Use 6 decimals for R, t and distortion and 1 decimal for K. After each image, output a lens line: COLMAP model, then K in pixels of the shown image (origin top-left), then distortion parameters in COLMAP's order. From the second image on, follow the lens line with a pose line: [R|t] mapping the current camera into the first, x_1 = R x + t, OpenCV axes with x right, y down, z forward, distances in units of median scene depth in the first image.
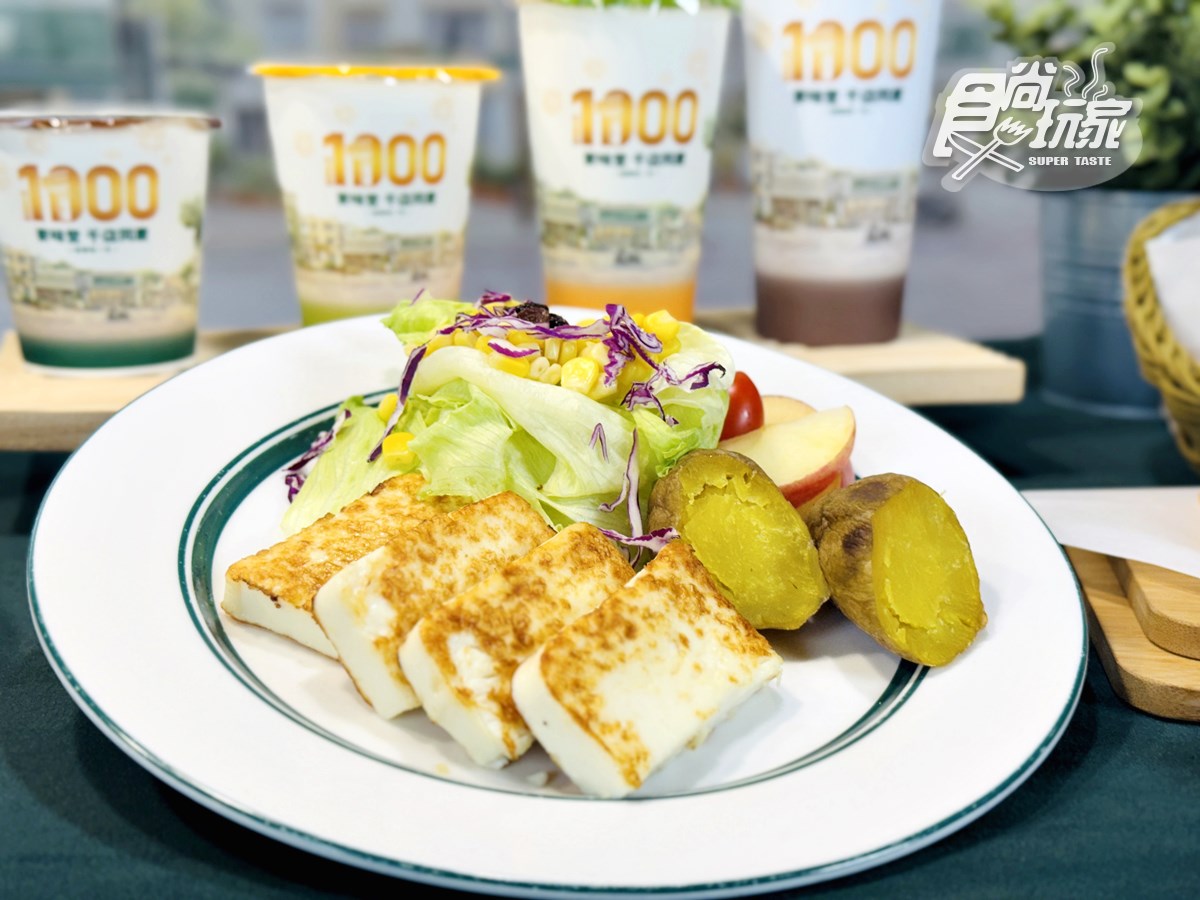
lens RADIAL K [[1709.4, 0, 600.0], [0, 1709.4, 450.0], [0, 0, 1]] dist [0.199946, -0.595749]
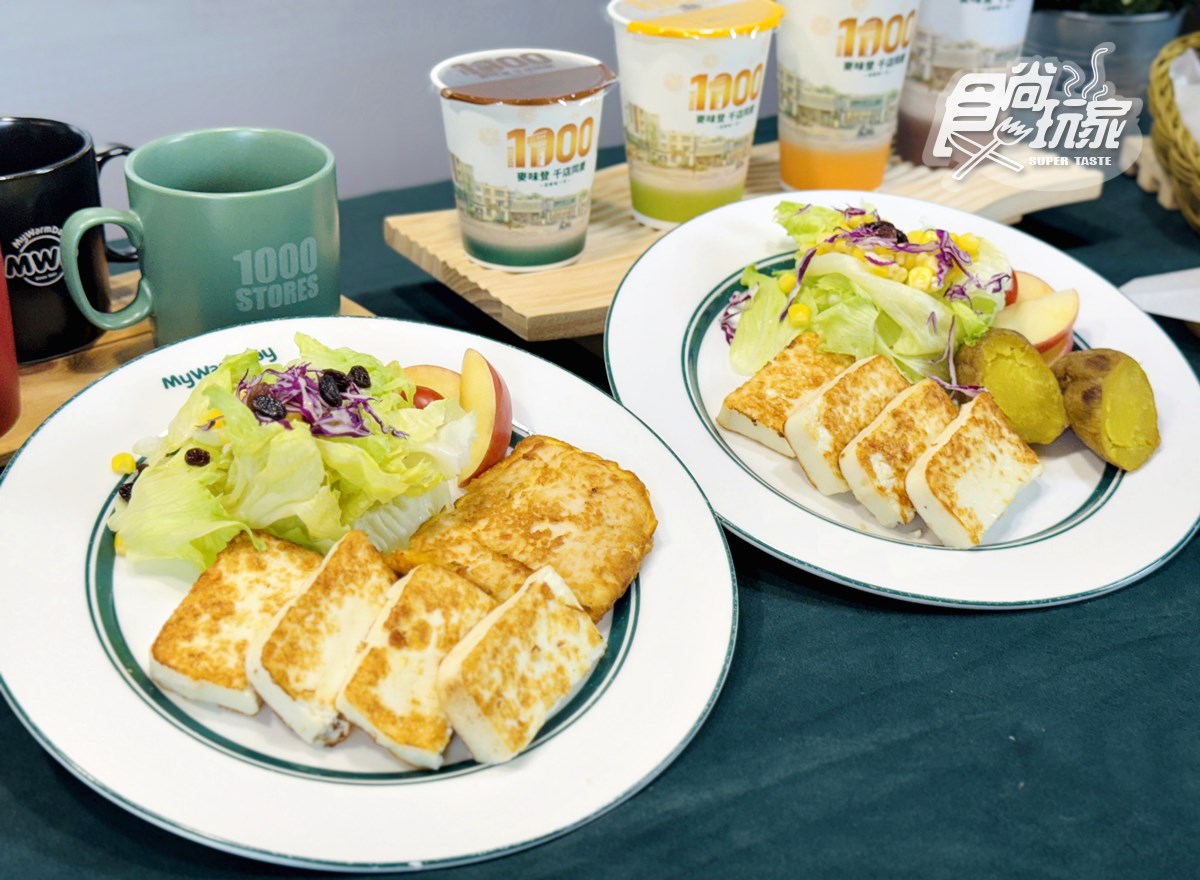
lens RADIAL K [[1699.3, 0, 600.0], [0, 1699.3, 440.0], [0, 0, 1]] dist [0.106950, -0.017739]
pose [[0.999211, 0.036729, 0.015138, -0.360467], [-0.039267, 0.970923, 0.236149, -0.286233], [-0.006024, -0.236557, 0.971599, -0.651594]]
